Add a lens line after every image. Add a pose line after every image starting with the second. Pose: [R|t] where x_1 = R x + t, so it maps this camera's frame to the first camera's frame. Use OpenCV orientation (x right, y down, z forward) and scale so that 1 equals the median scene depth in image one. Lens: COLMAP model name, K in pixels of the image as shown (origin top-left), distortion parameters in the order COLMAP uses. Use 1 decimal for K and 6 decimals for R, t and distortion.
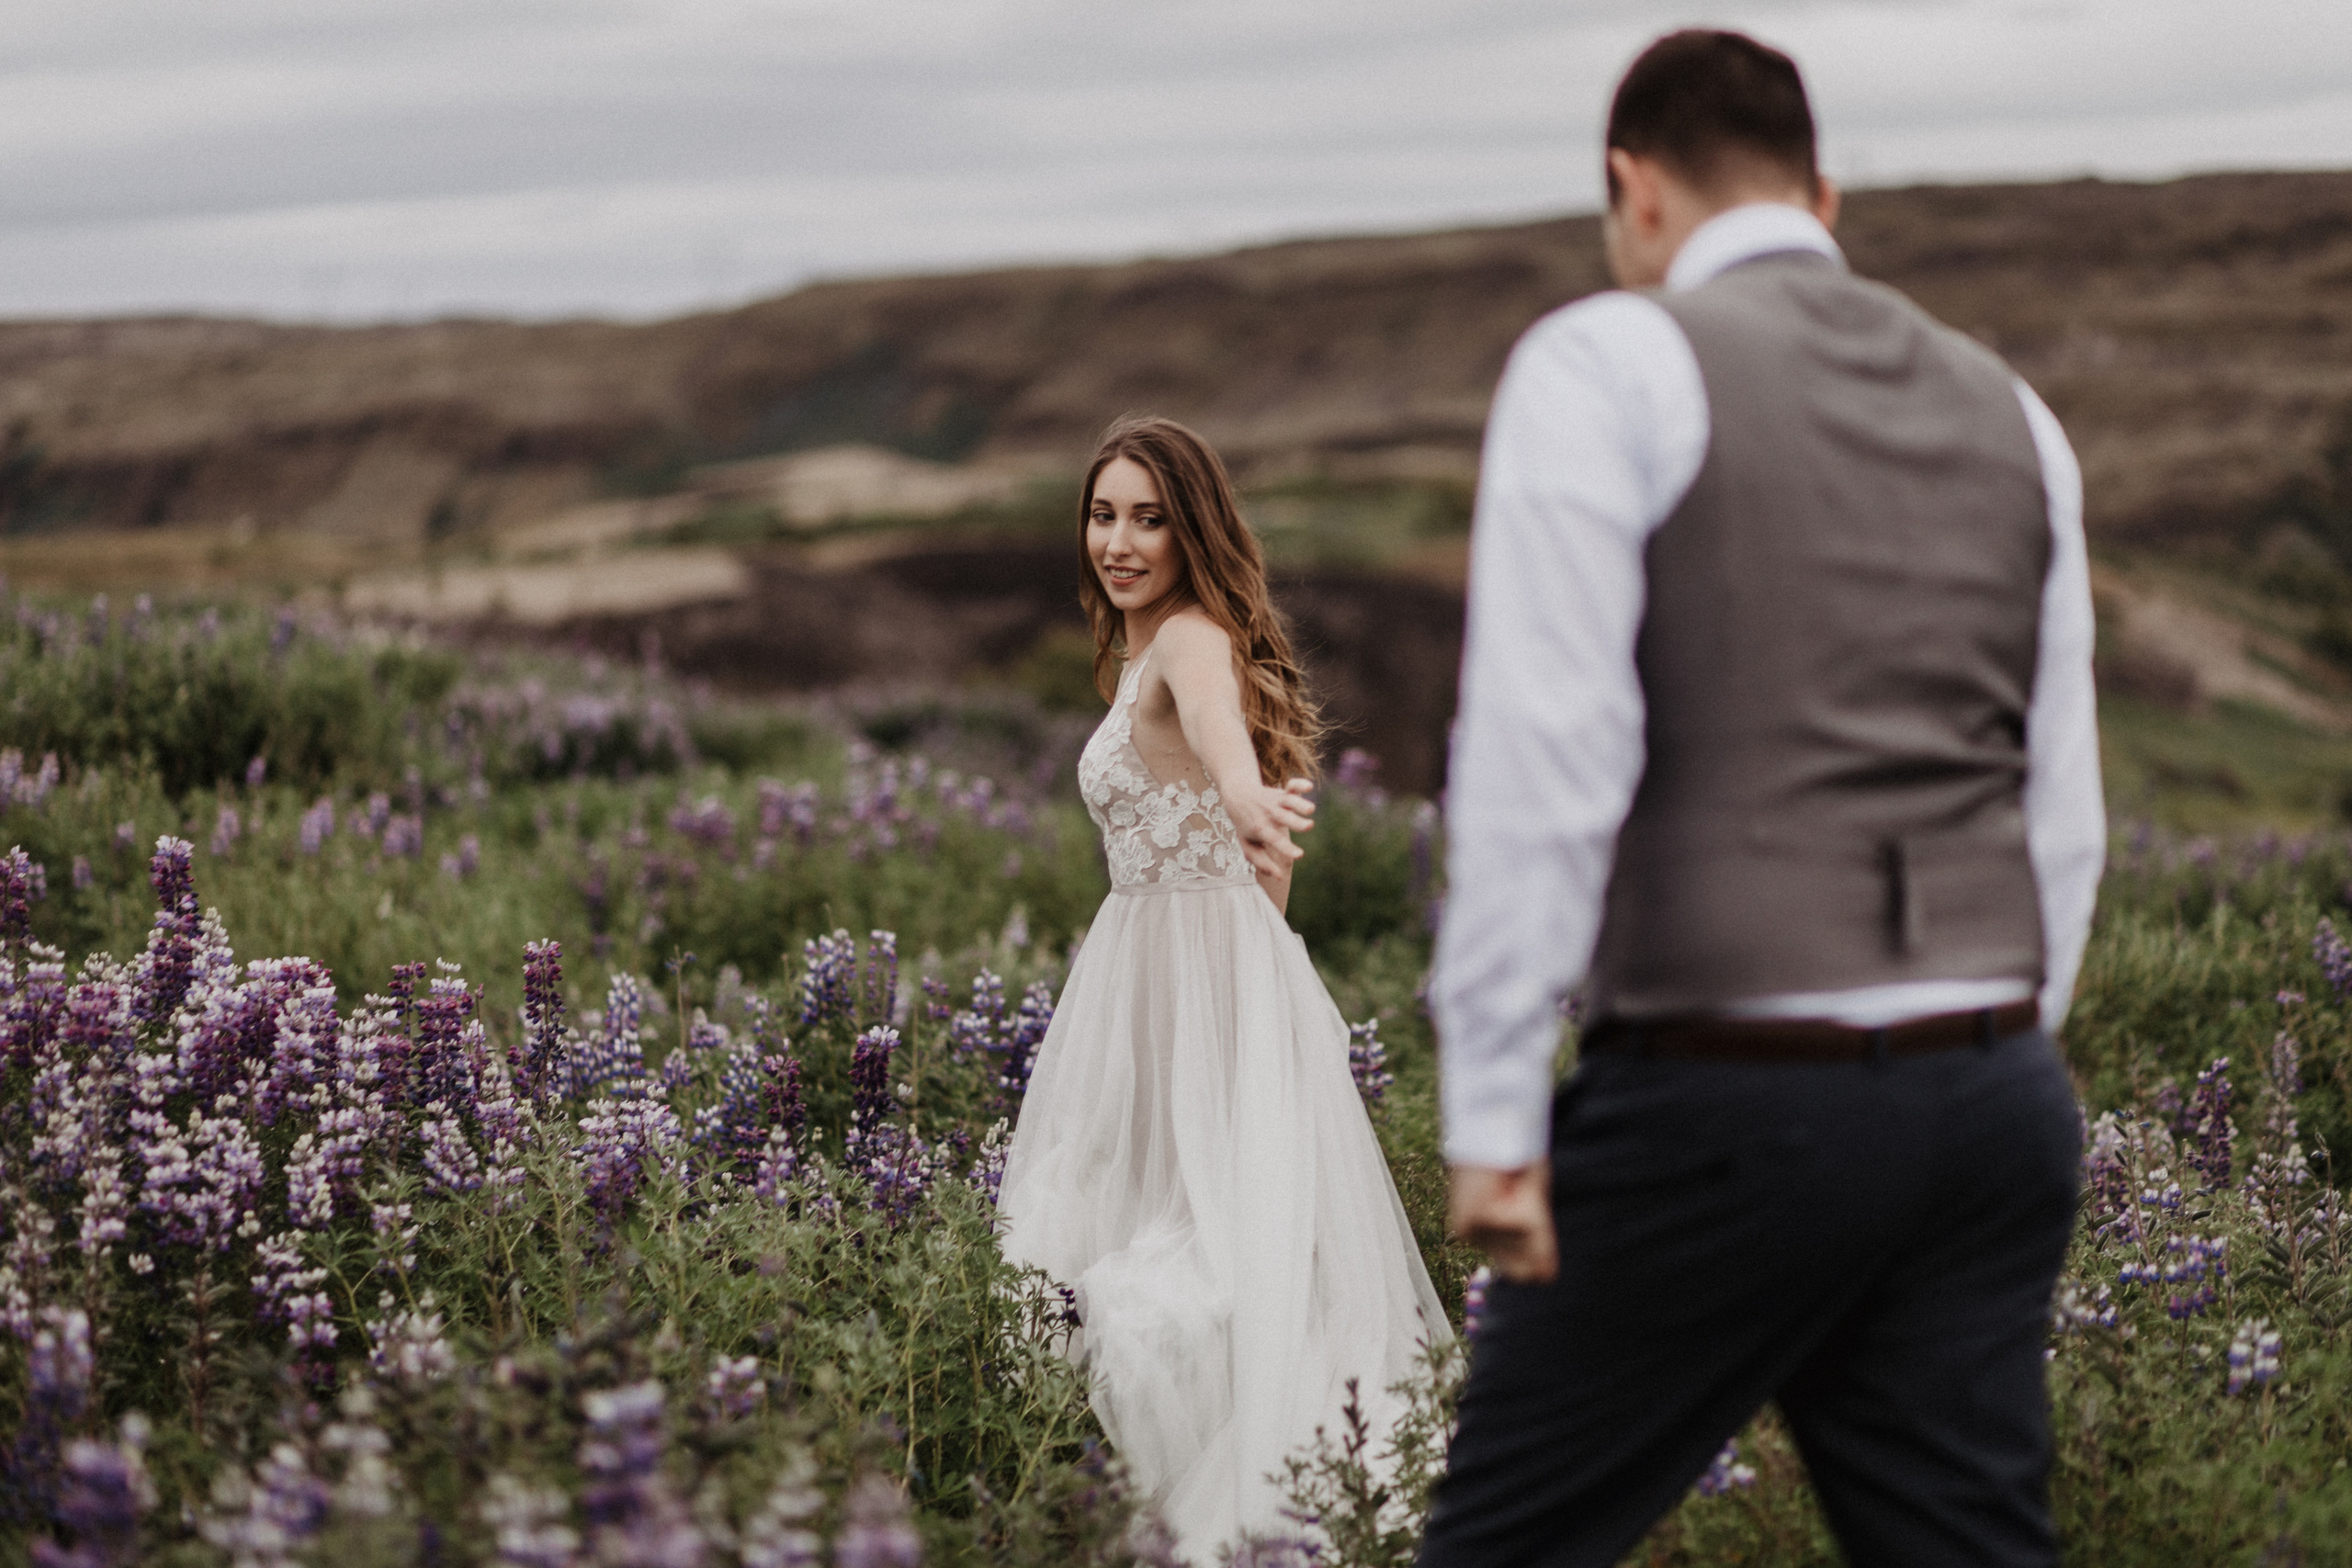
lens RADIAL K [[5514.2, 0, 1176.0], [0, 5514.2, 784.0], [0, 0, 1]] dist [0.012842, -0.148860]
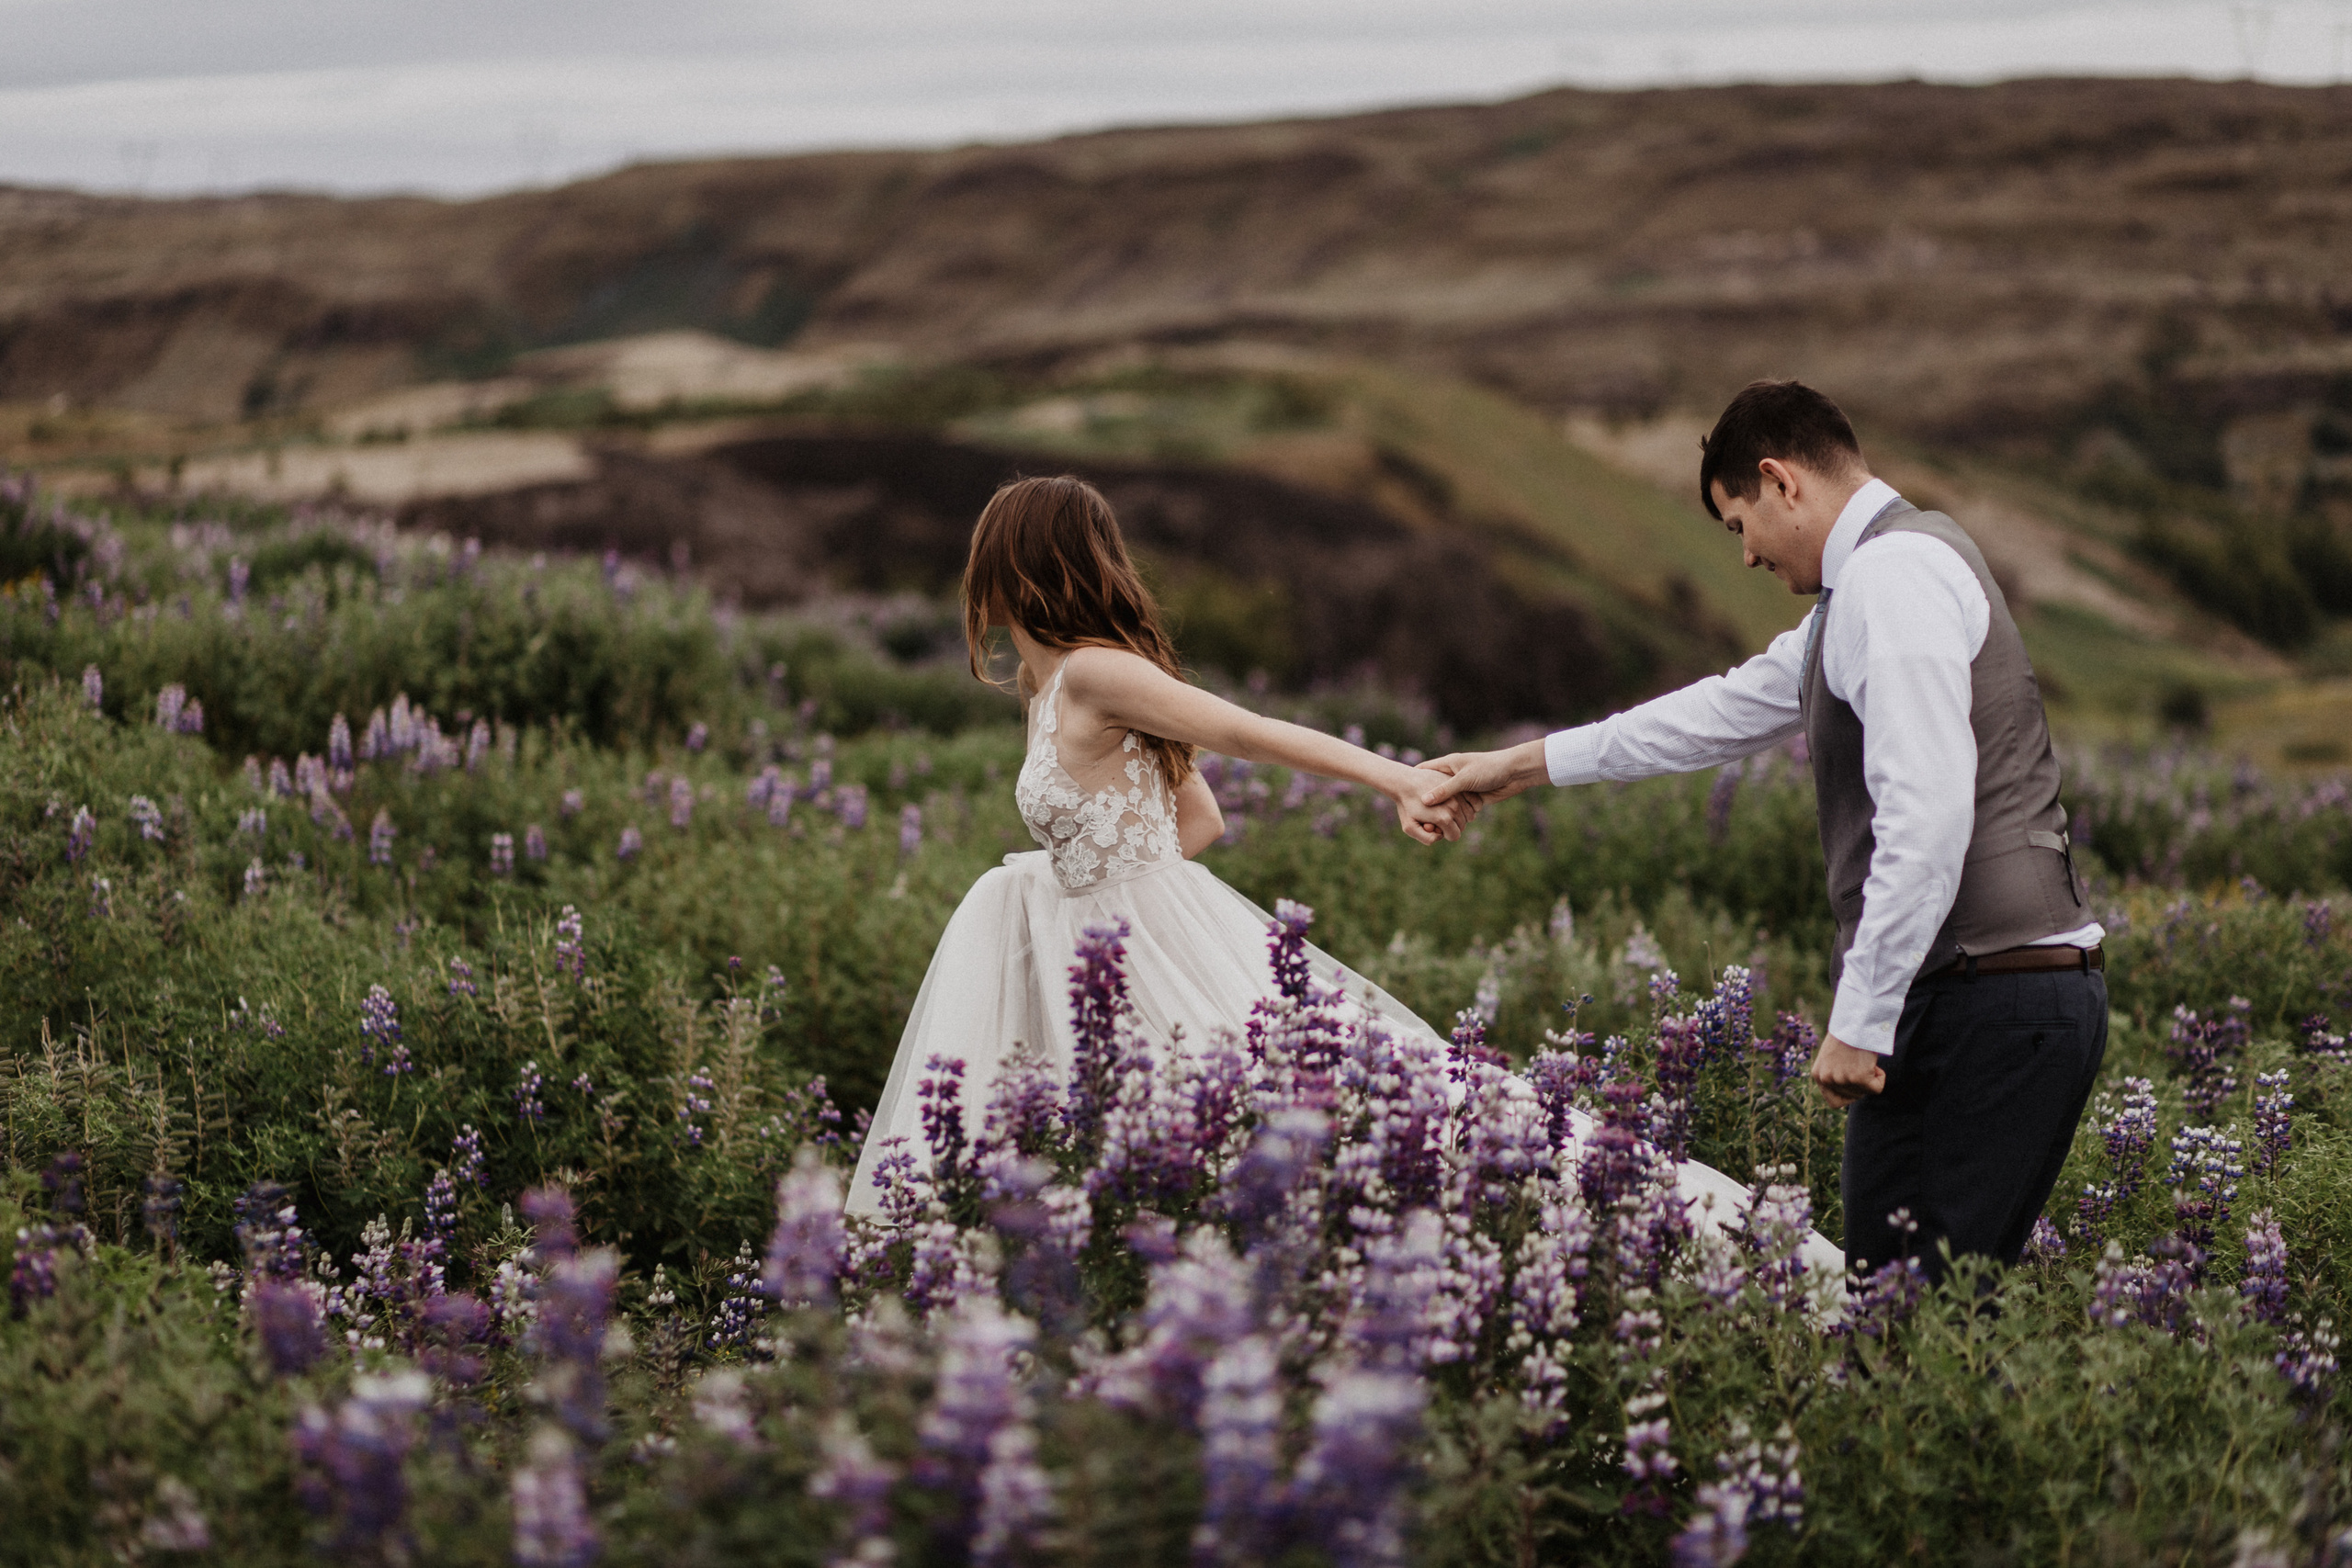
lens RADIAL K [[5503.4, 0, 1176.0], [0, 5503.4, 784.0], [0, 0, 1]] dist [-0.005546, -0.113339]
pose [[0.999299, 0.012221, 0.035381, -0.252414], [-0.012939, 0.999713, 0.020149, -0.031287], [-0.035125, -0.020593, 0.999171, 0.065222]]
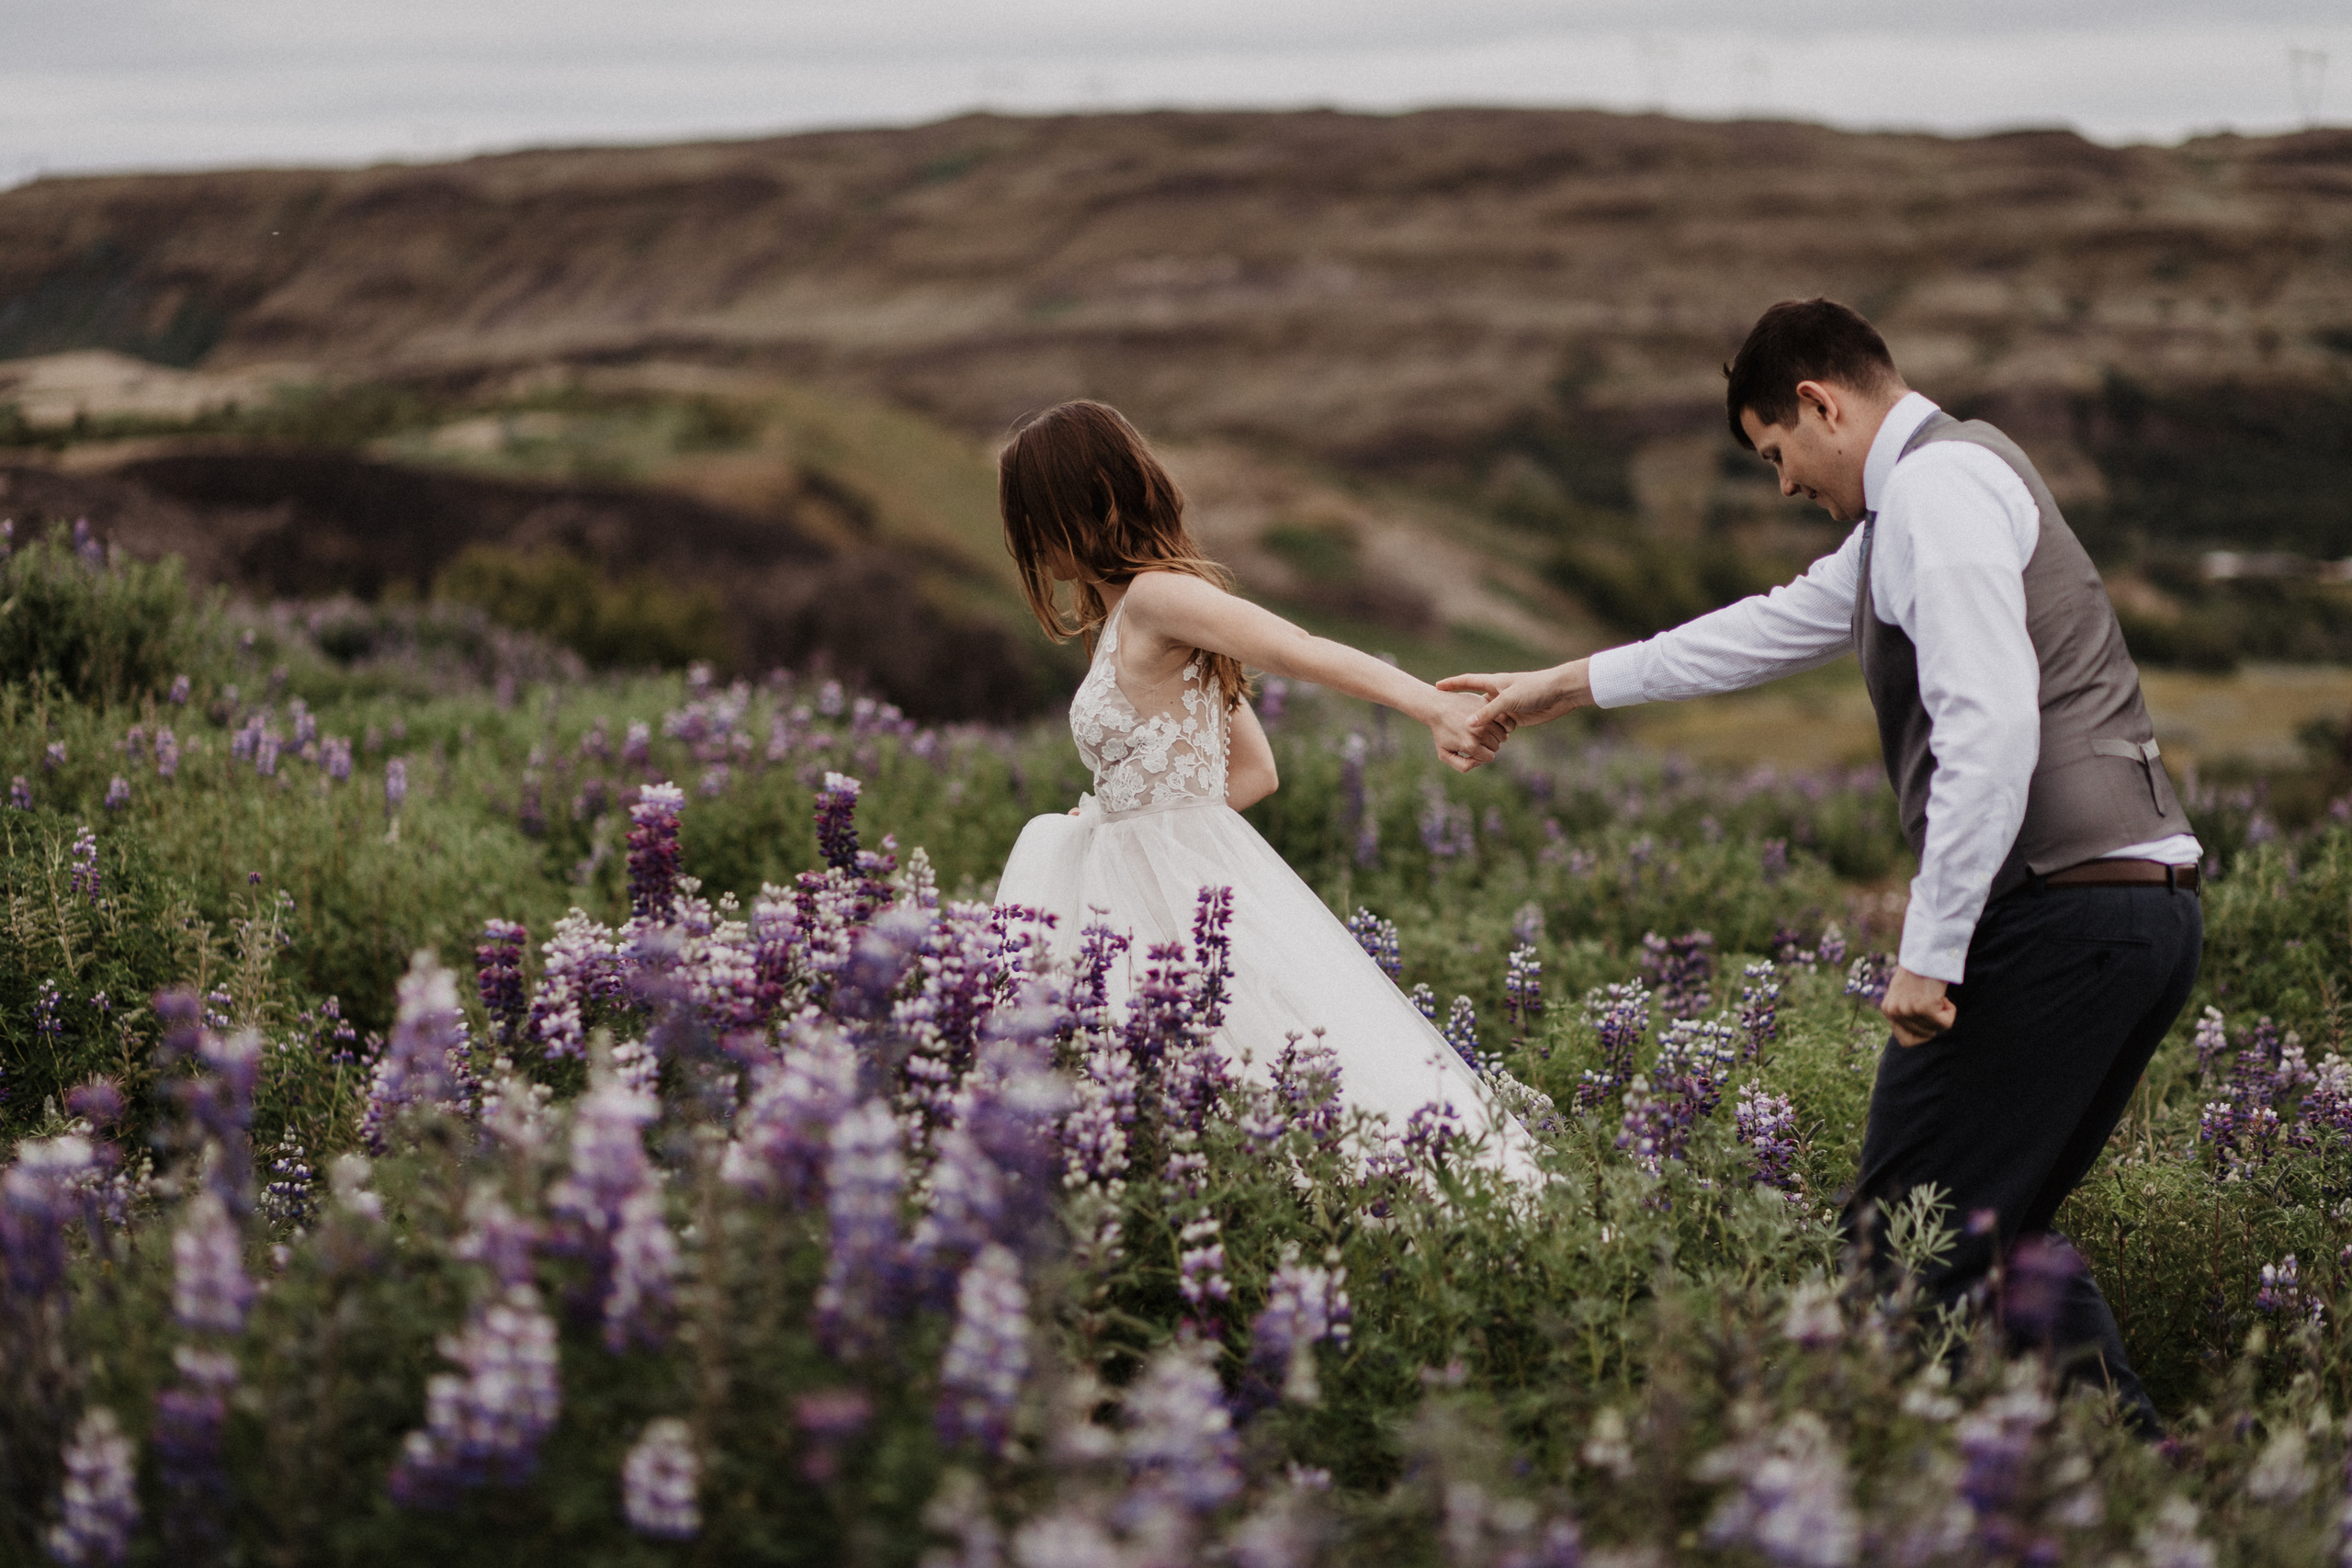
lens RADIAL K [[5503.4, 0, 1176.0], [0, 5503.4, 784.0], [0, 0, 1]] dist [-0.005546, -0.113339]
pose [[0.990095, 0.009915, 0.140048, -0.278383], [-0.012046, 0.999824, 0.014379, -0.003551], [-0.139881, -0.015923, 0.990040, 0.031445]]
